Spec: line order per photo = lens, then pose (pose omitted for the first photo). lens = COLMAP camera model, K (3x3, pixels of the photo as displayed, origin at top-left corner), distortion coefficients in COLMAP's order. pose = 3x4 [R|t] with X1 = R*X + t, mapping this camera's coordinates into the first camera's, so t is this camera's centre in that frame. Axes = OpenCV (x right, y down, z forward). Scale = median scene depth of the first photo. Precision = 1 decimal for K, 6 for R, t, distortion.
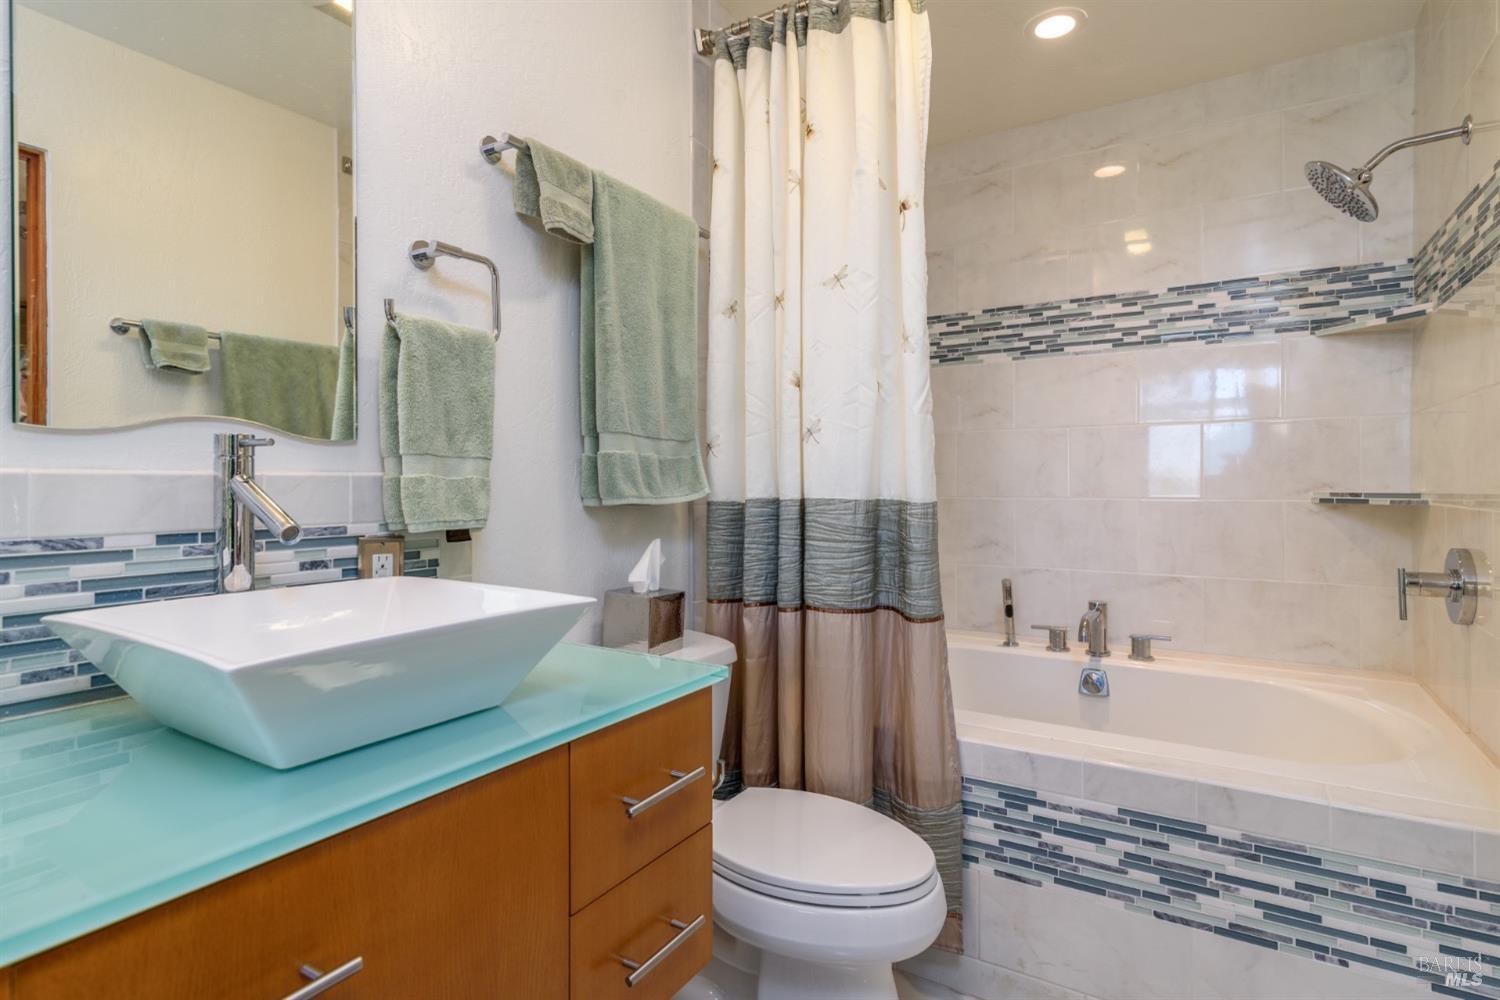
lens RADIAL K [[752.6, 0, 750.0], [0, 752.6, 489.0], [0, 0, 1]] dist [0.002584, 0.000305]
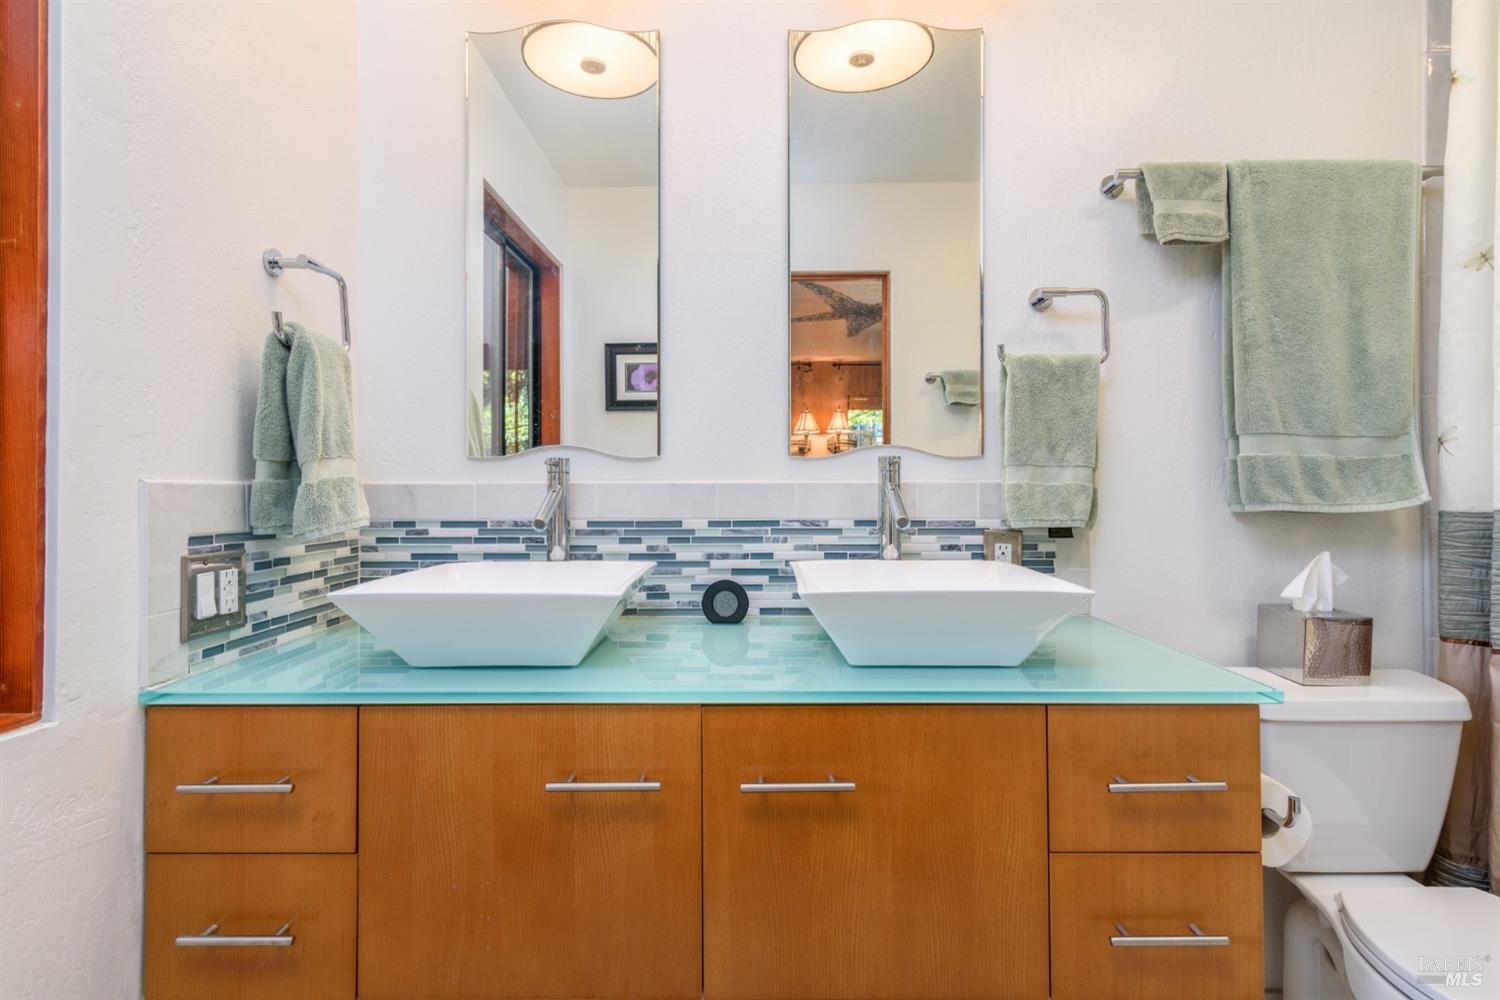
lens RADIAL K [[717.2, 0, 754.5], [0, 717.2, 488.9], [0, 0, 1]] dist [-0.003346, -0.000603]
pose [[0.530722, 0.000460, -0.847546, 0.266574], [-0.005615, 0.999980, -0.002974, -0.000422], [0.847527, 0.006338, 0.530714, 0.000668]]
